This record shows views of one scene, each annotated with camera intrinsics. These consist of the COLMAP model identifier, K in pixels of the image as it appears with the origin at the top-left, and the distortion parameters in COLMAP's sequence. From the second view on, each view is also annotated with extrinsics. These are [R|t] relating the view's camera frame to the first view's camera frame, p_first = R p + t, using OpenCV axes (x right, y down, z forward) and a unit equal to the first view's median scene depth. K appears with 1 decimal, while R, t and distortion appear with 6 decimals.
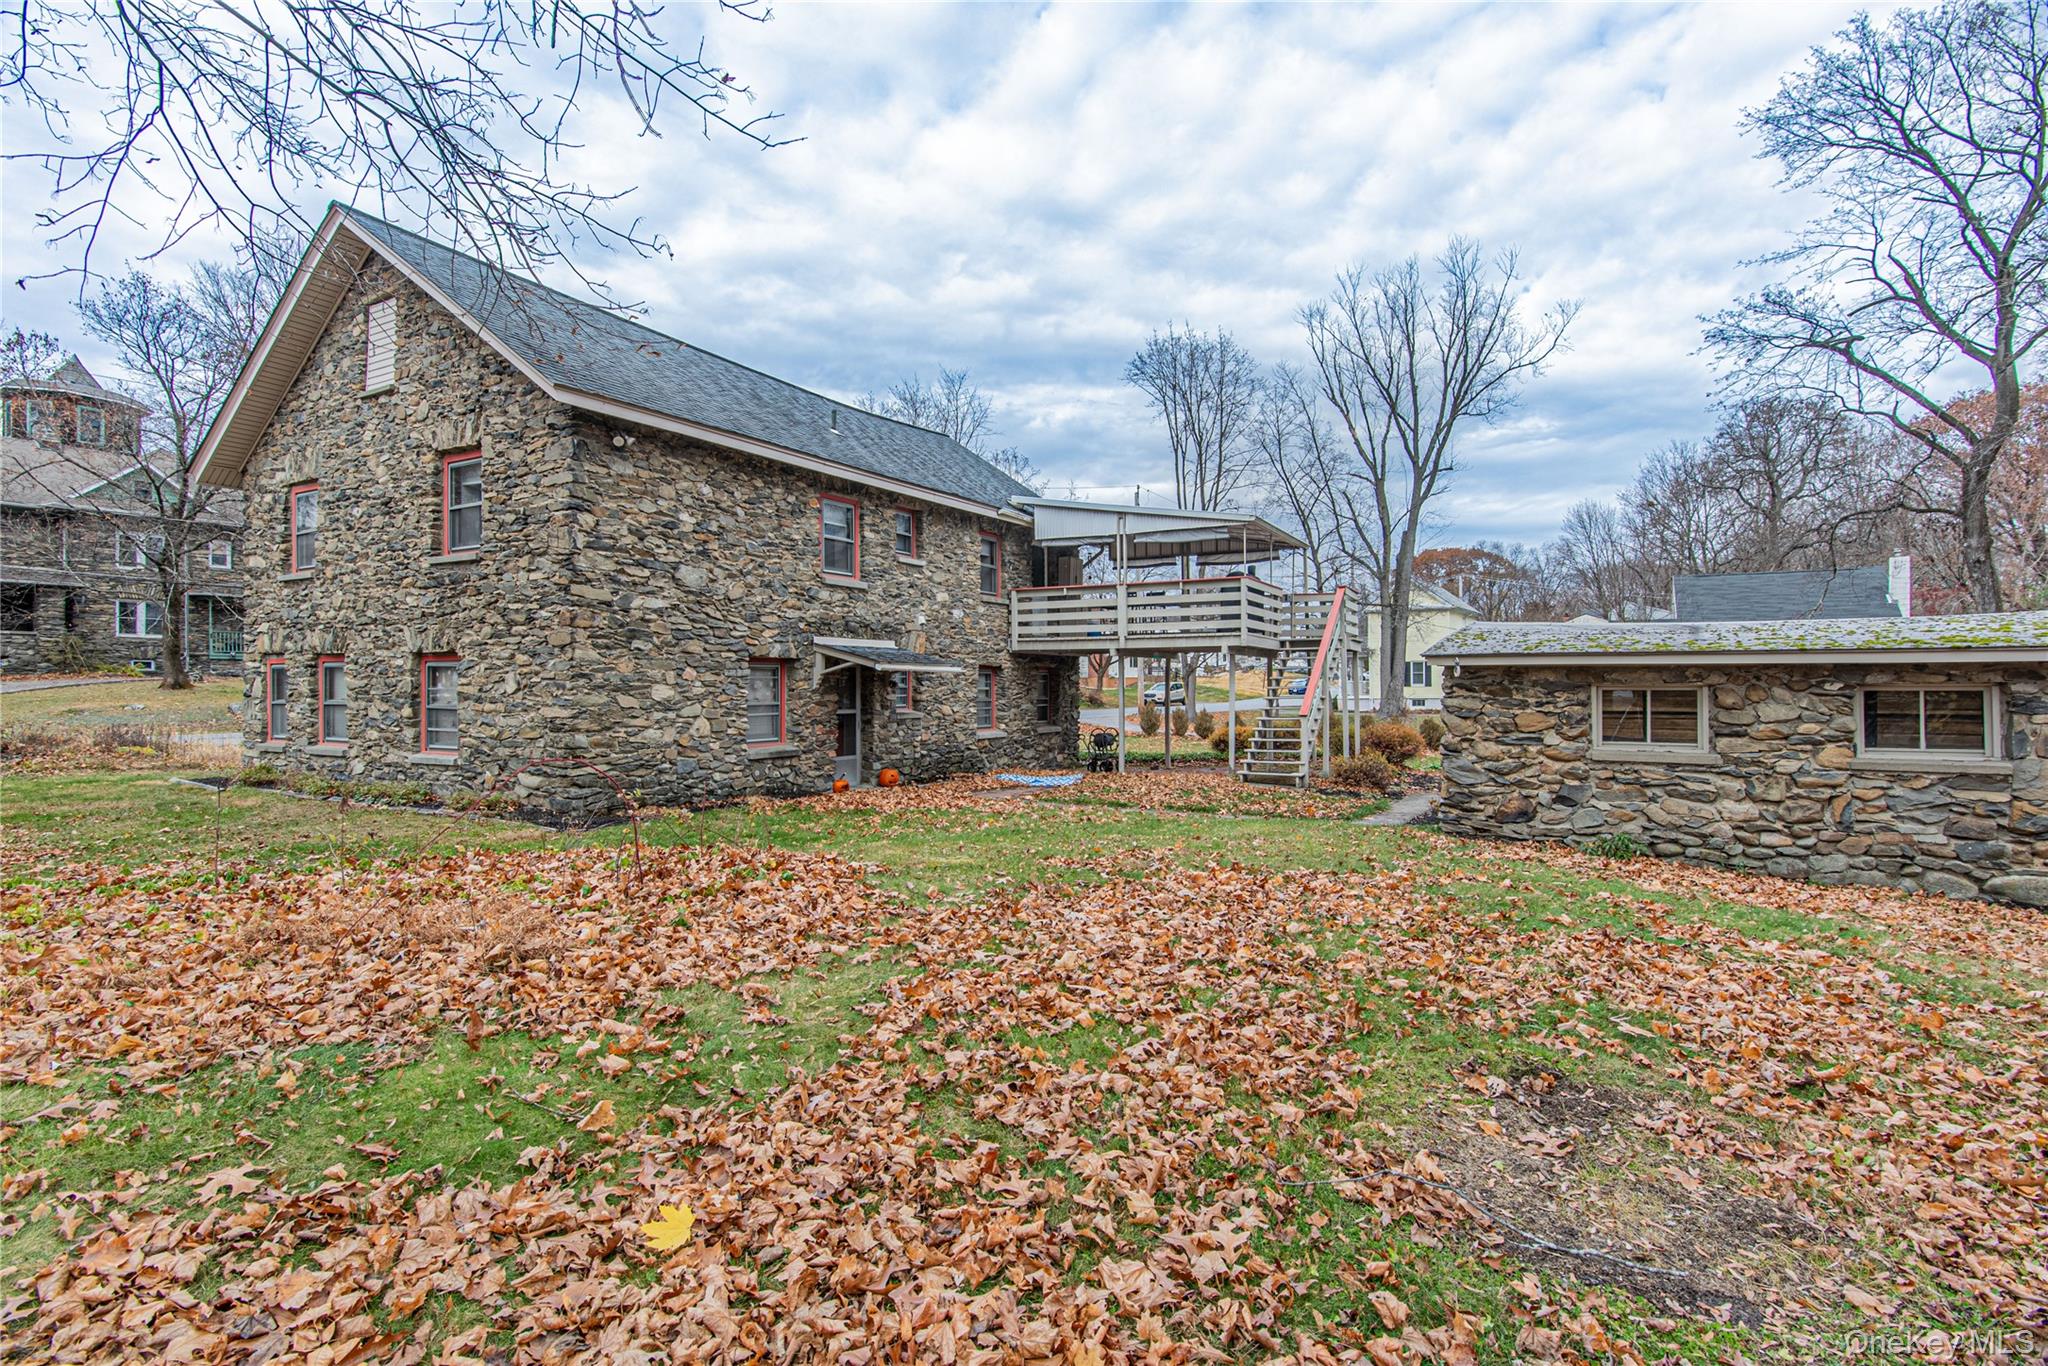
lens RADIAL K [[990.4, 0, 1024.0], [0, 990.4, 683.0], [0, 0, 1]] dist [0.002116, 0.000773]
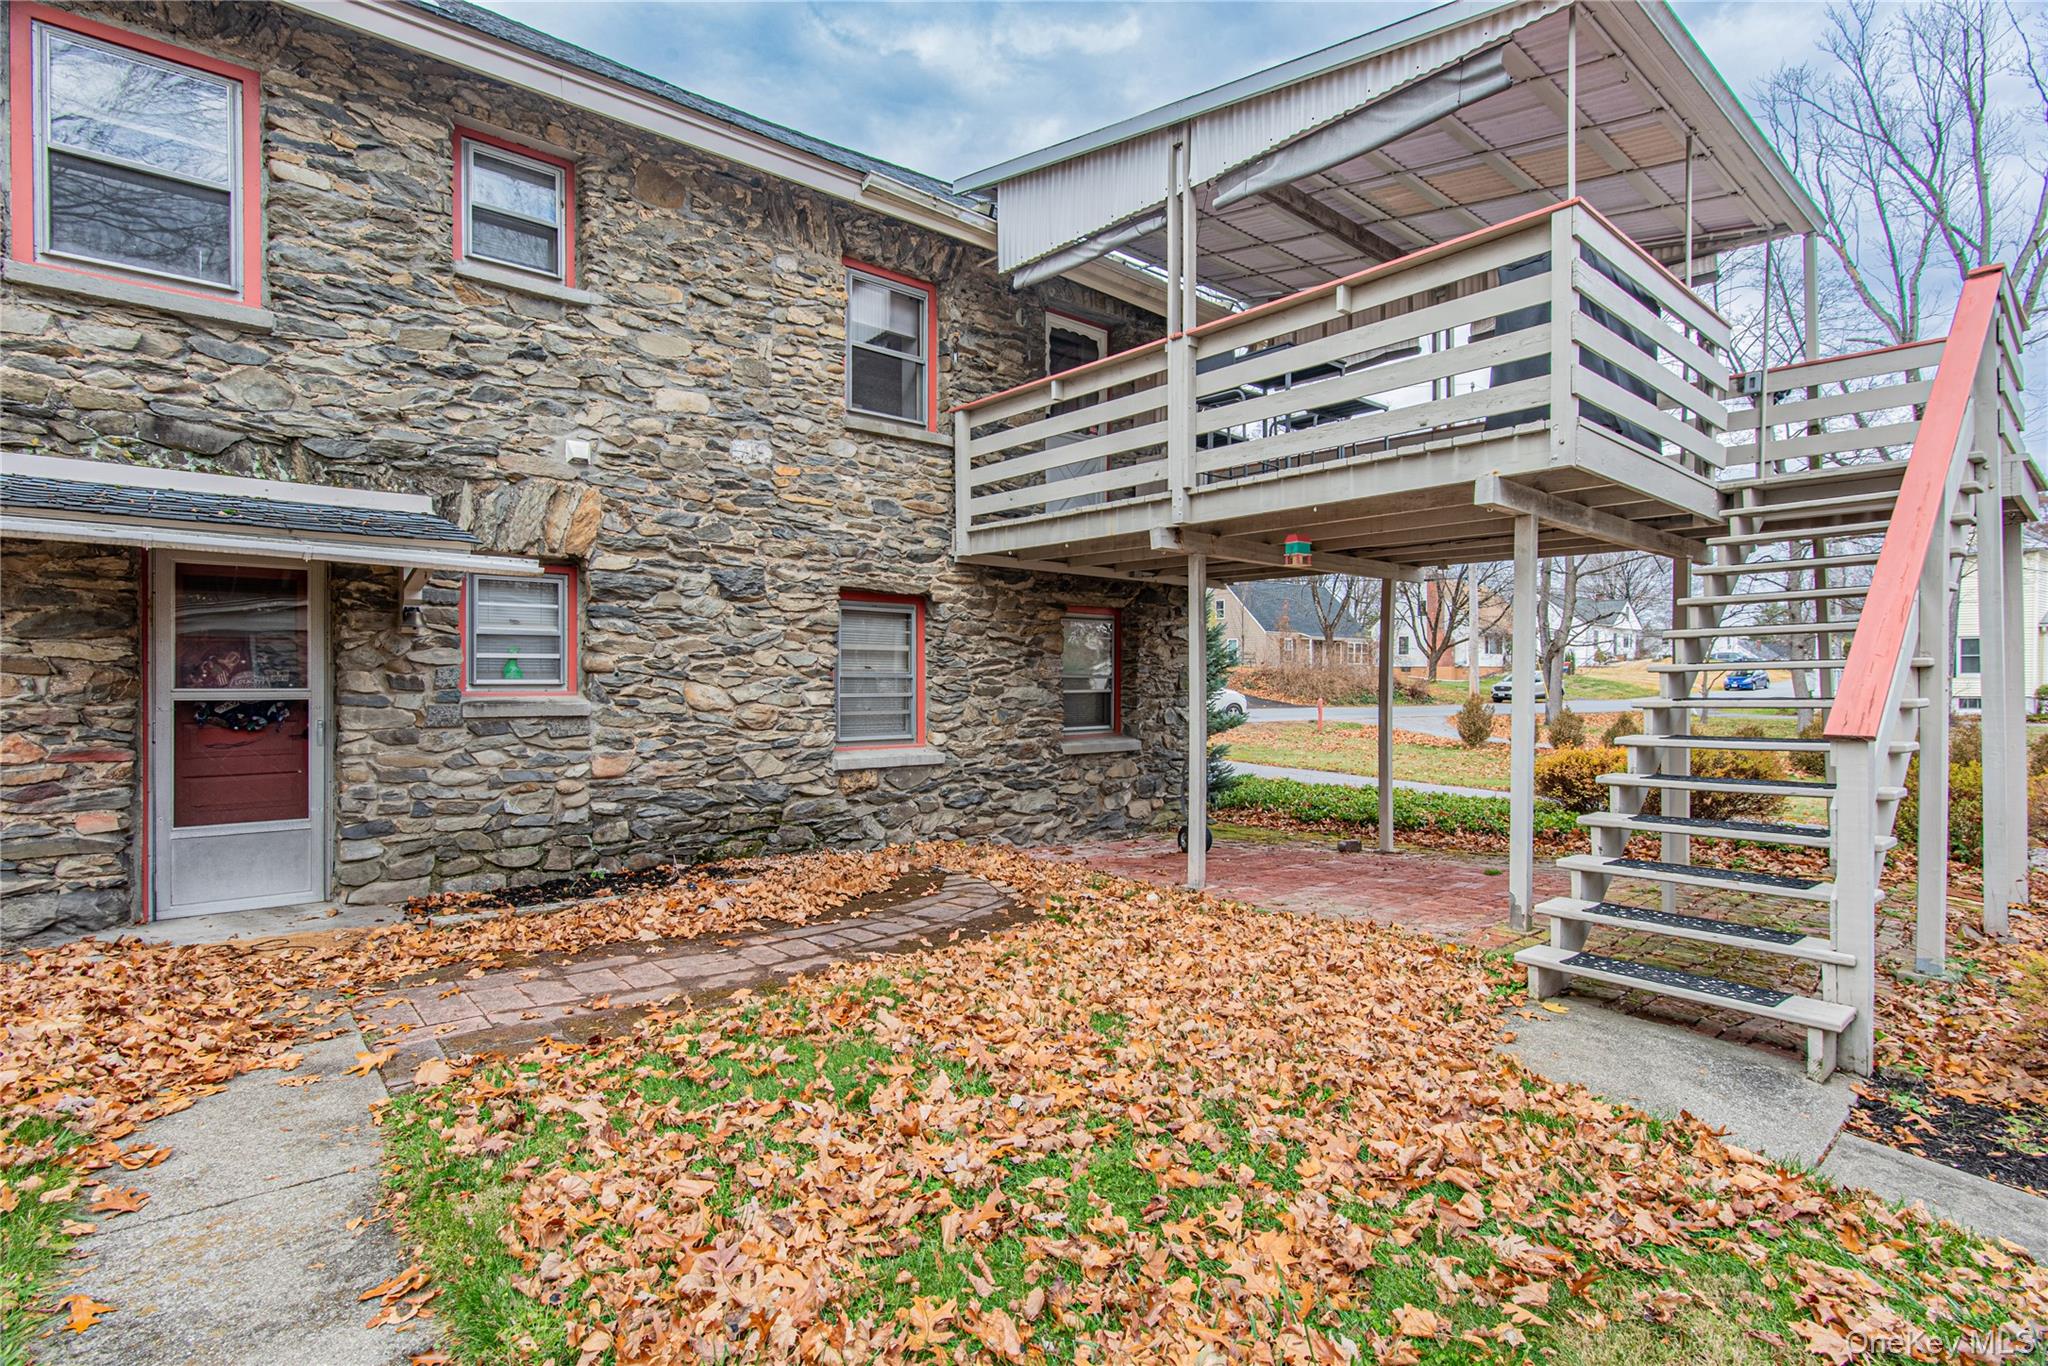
lens RADIAL K [[990.4, 0, 1024.0], [0, 990.4, 683.0], [0, 0, 1]] dist [0.002116, 0.000773]
pose [[0.938686, 0.007544, -0.344690, 0.164649], [-0.005209, 0.999957, 0.007701, 0.017586], [0.344733, -0.005433, 0.938685, 0.645358]]
